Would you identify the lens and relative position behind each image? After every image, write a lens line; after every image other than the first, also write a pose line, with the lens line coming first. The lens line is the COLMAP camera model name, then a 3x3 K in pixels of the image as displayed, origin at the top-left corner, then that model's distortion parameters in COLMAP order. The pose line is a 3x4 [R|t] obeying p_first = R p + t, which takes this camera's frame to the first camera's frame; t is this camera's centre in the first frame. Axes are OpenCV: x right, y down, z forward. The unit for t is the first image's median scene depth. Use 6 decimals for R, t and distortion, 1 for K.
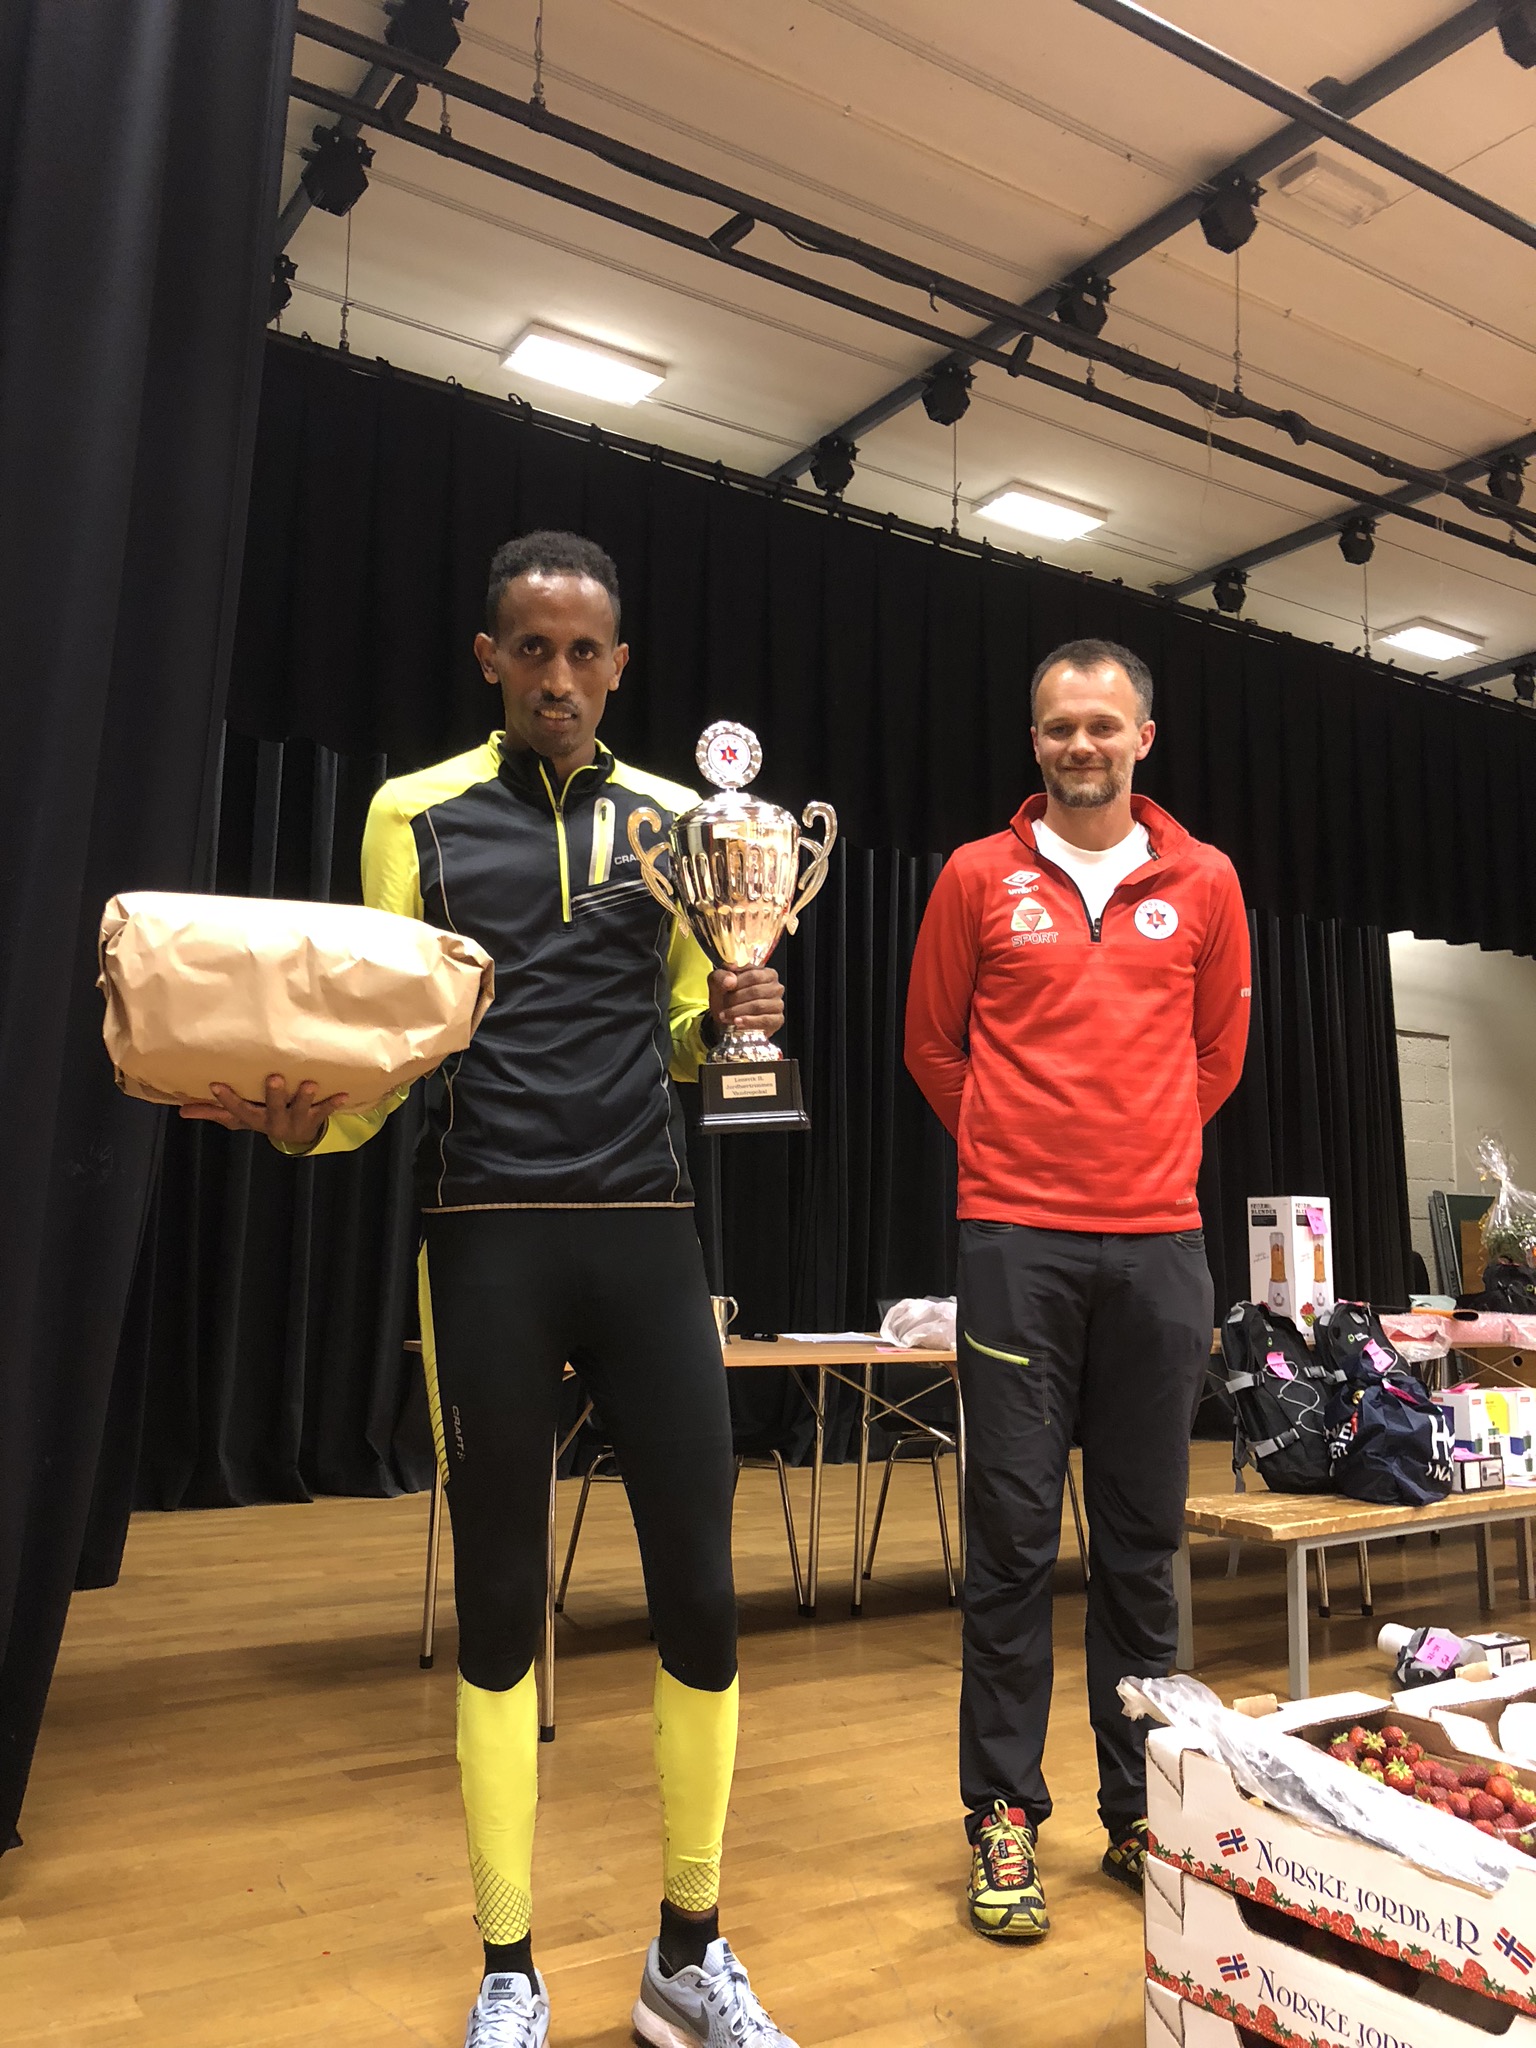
lens RADIAL K [[1664.6, 0, 769.7], [0, 1664.6, 1001.4], [0, 0, 1]] dist [0.014746, -0.002455]
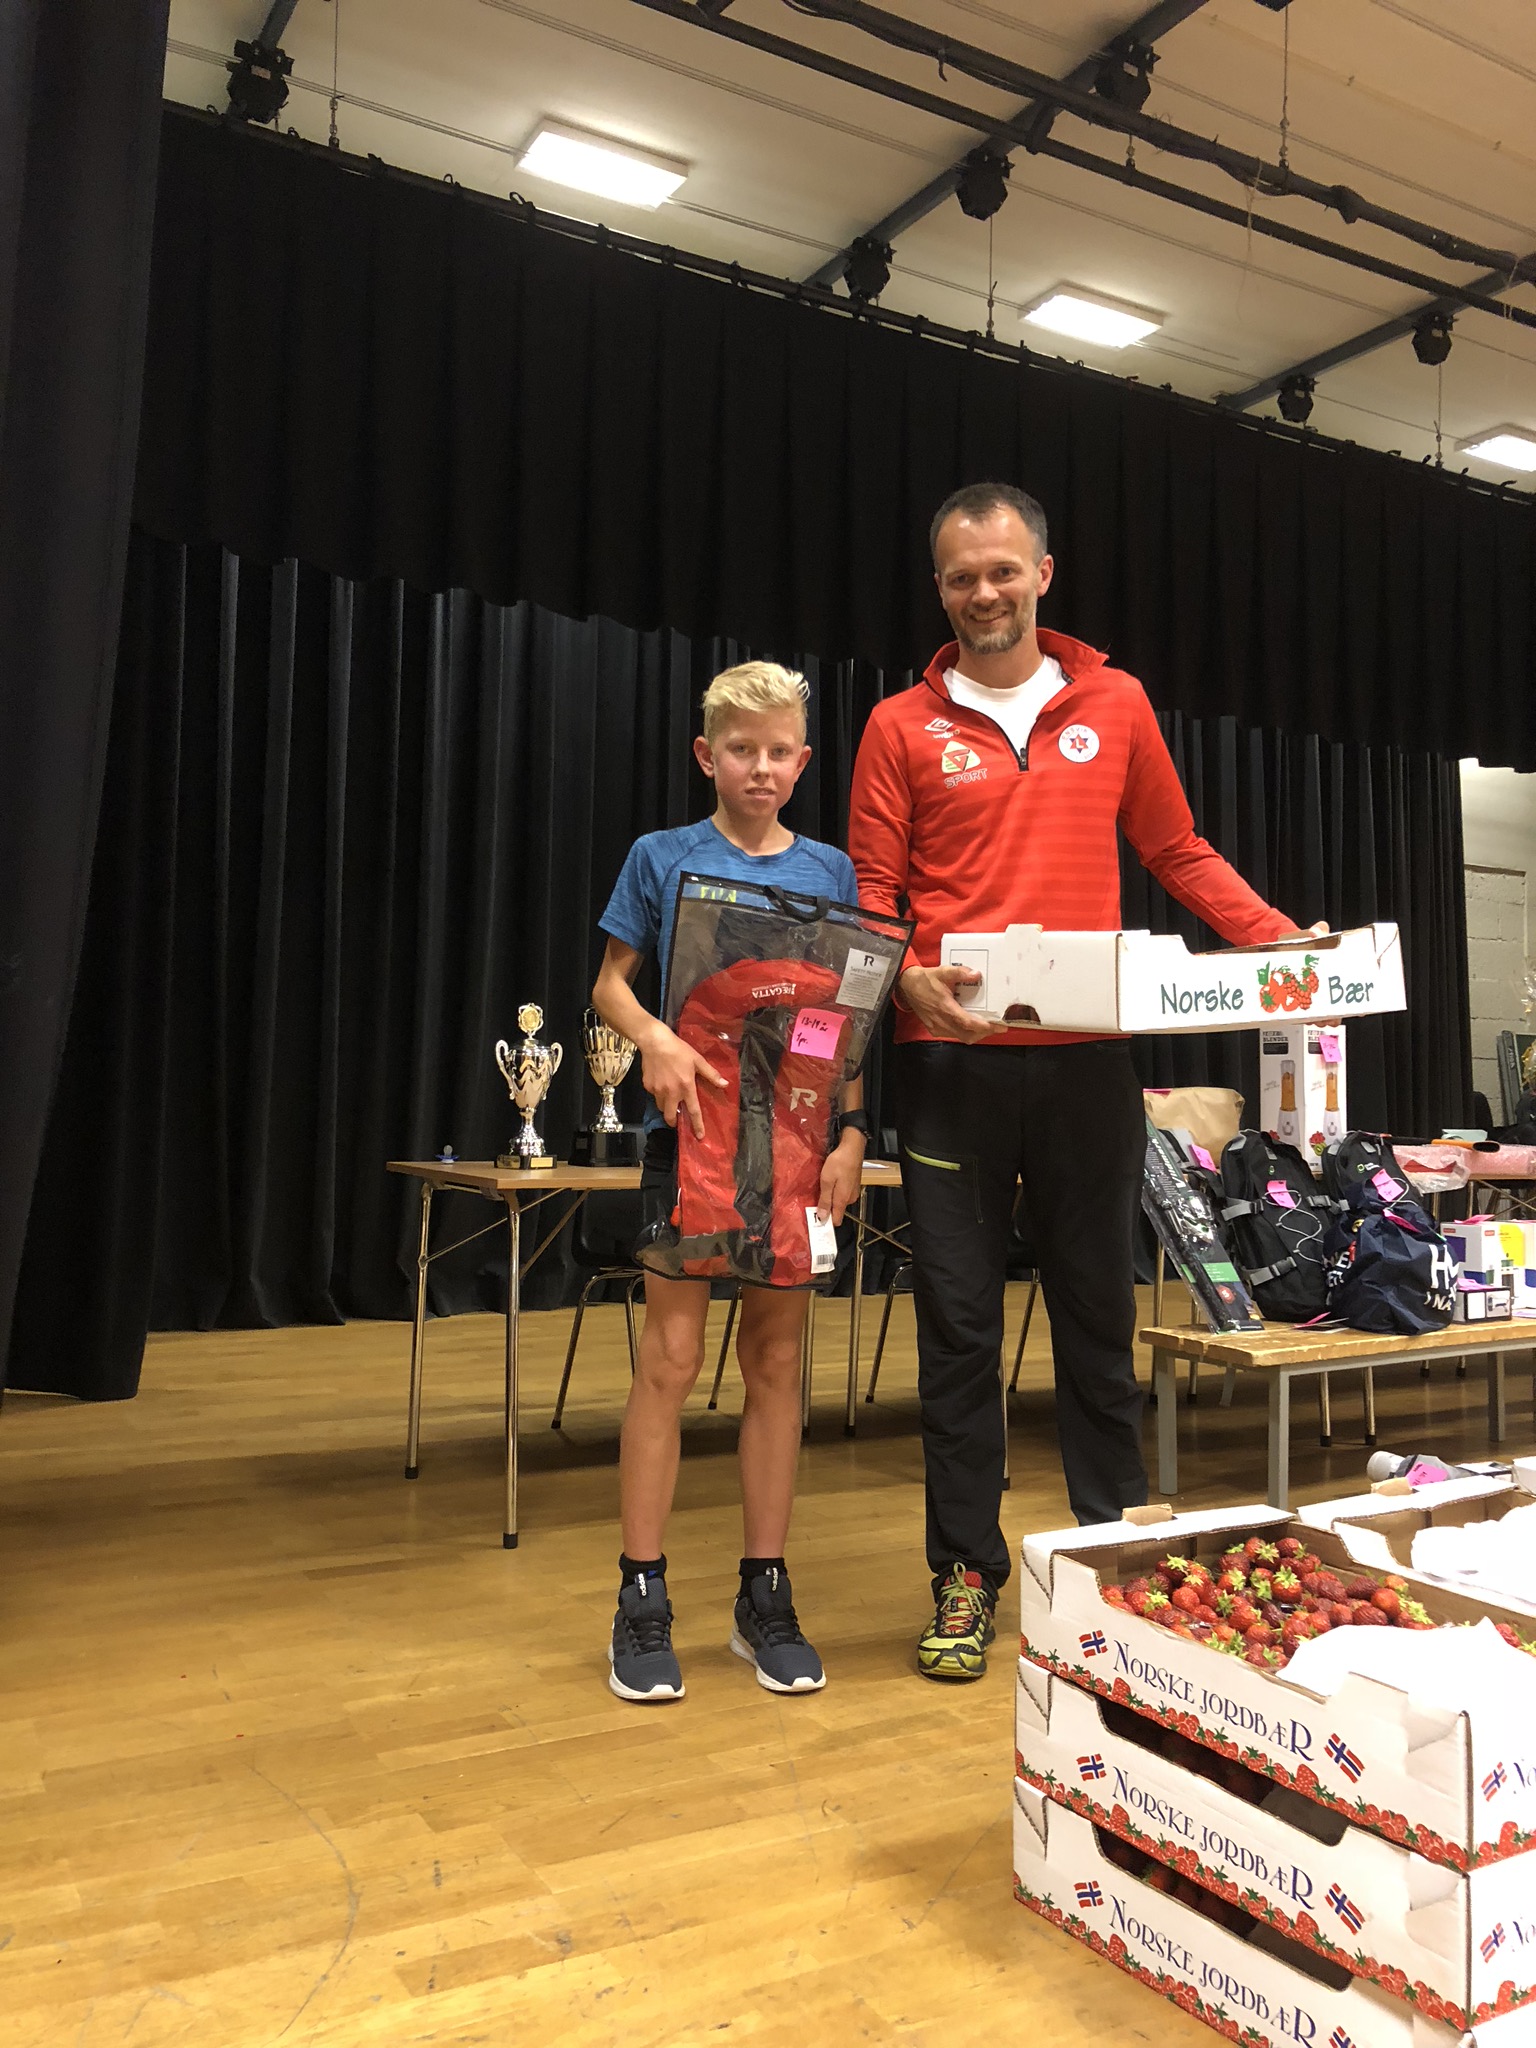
lens RADIAL K [[1664.6, 0, 764.2], [0, 1664.6, 994.9], [0, 0, 1]] dist [0.014746, -0.002455]
pose [[0.998344, -0.000034, -0.057525, 0.044934], [0.004958, 0.996329, 0.085463, 0.013131], [0.057311, -0.085607, 0.994679, 0.017384]]
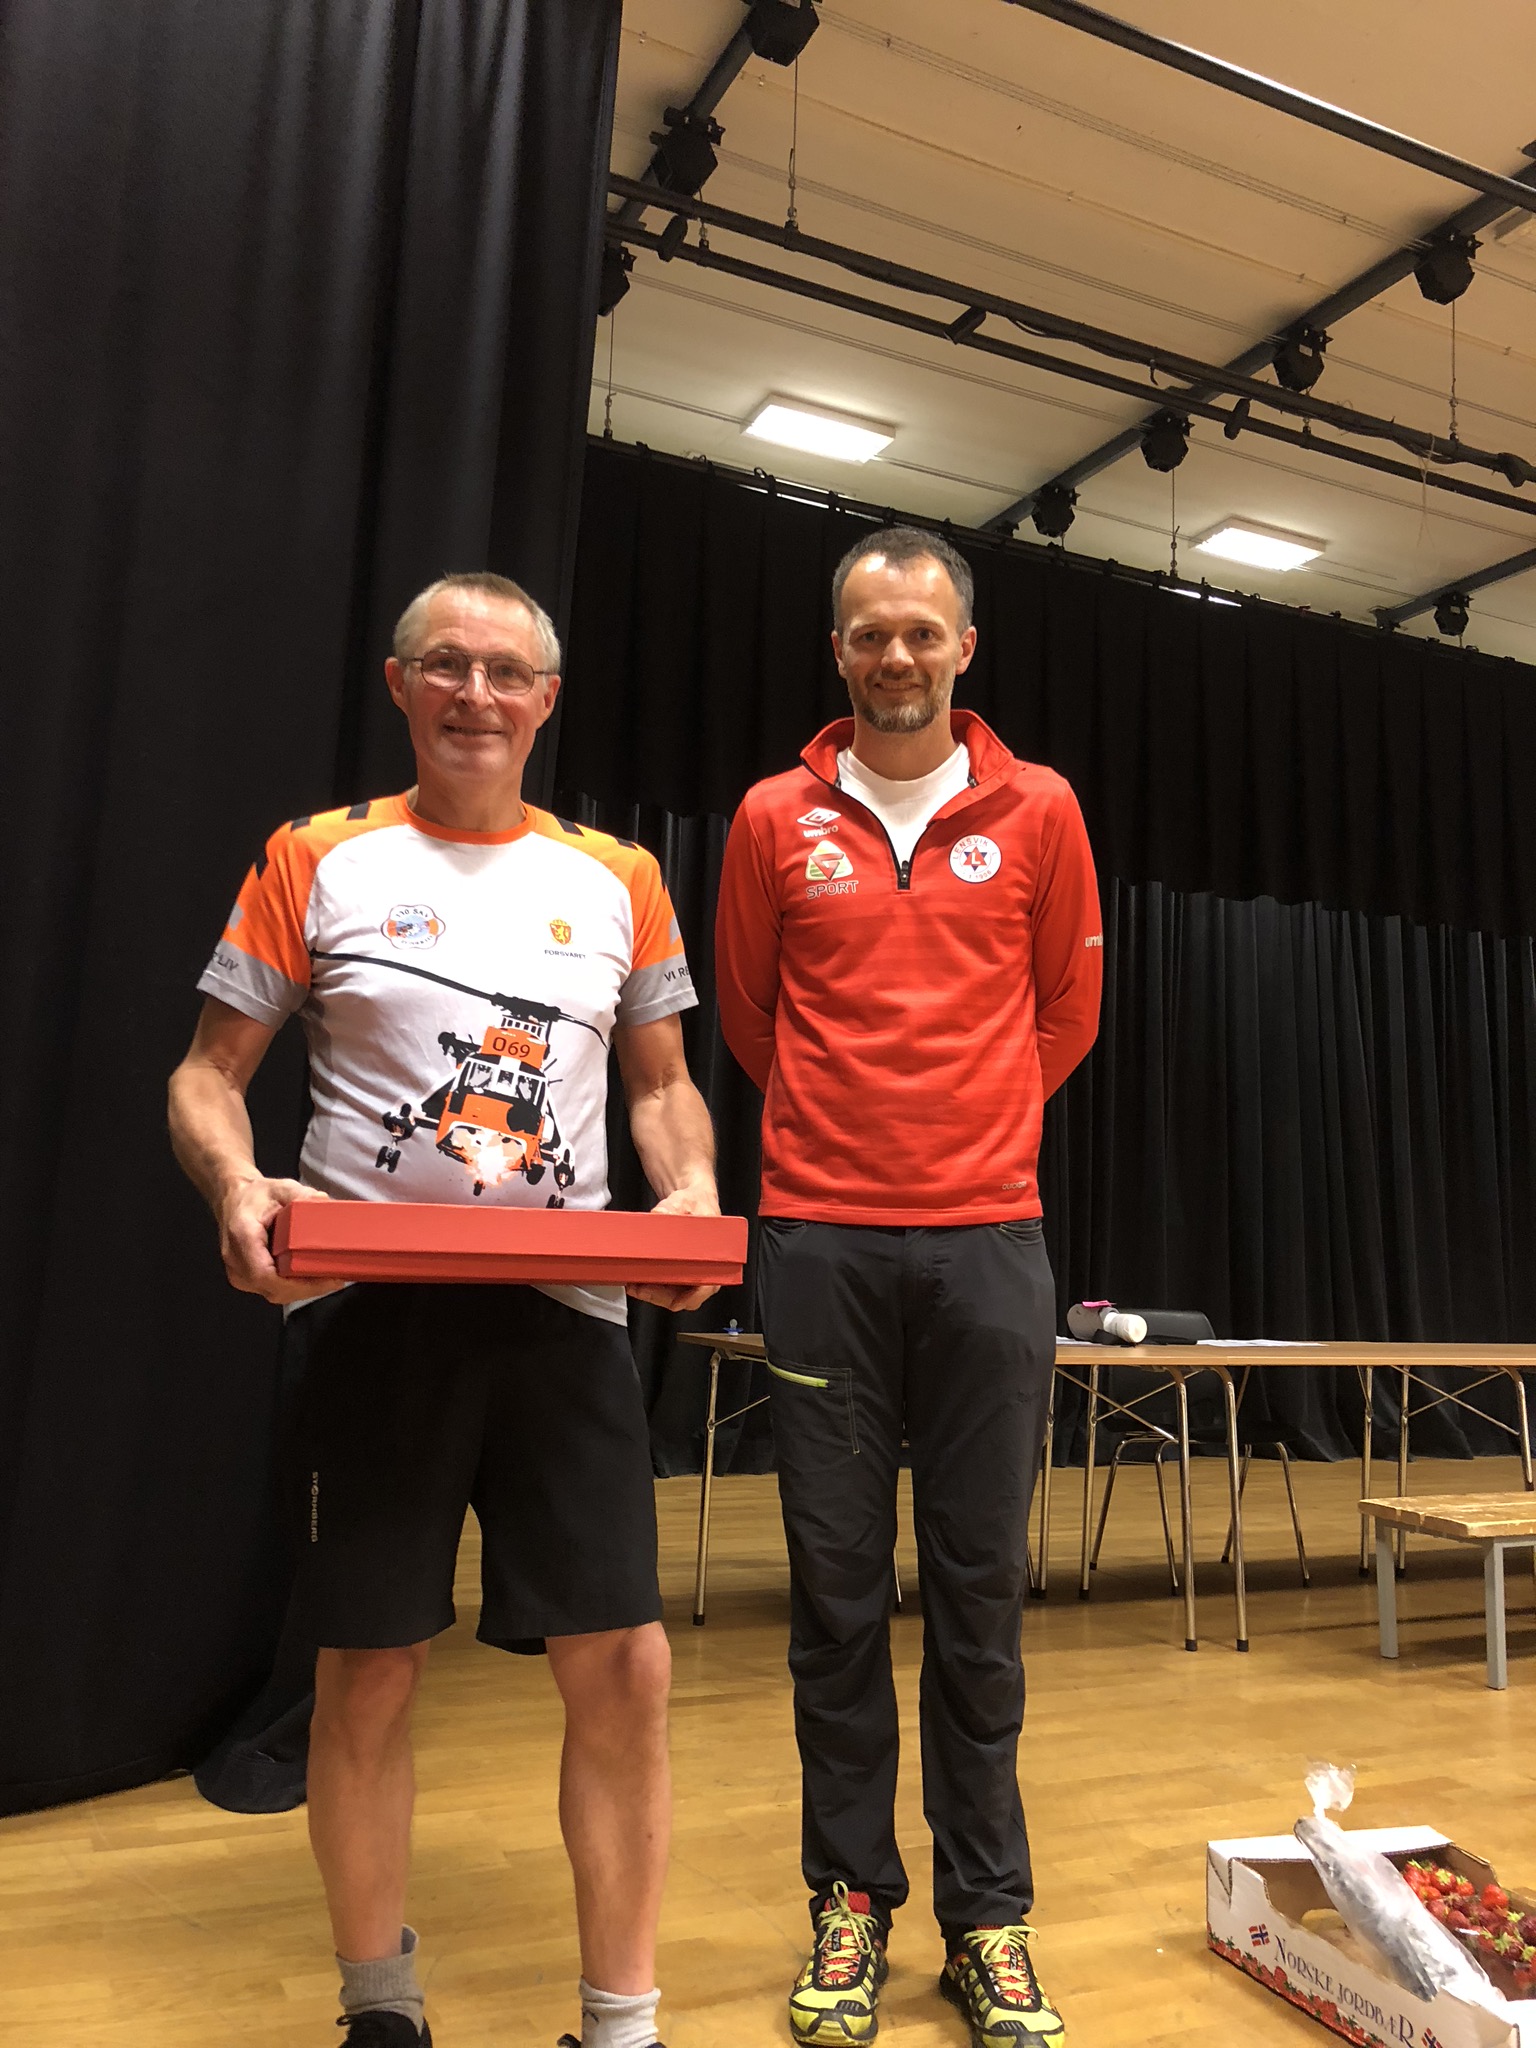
lens RADIAL K [[1664.6, 0, 776.0], [0, 1664.6, 999.3], [0, 0, 1]] dist [0.014746, -0.002455]
pose [[0.992515, -0.001815, -0.122107, -0.010494], [0.000826, 0.999966, -0.008145, -0.009113], [0.122118, 0.007983, 0.992484, -0.075999]]
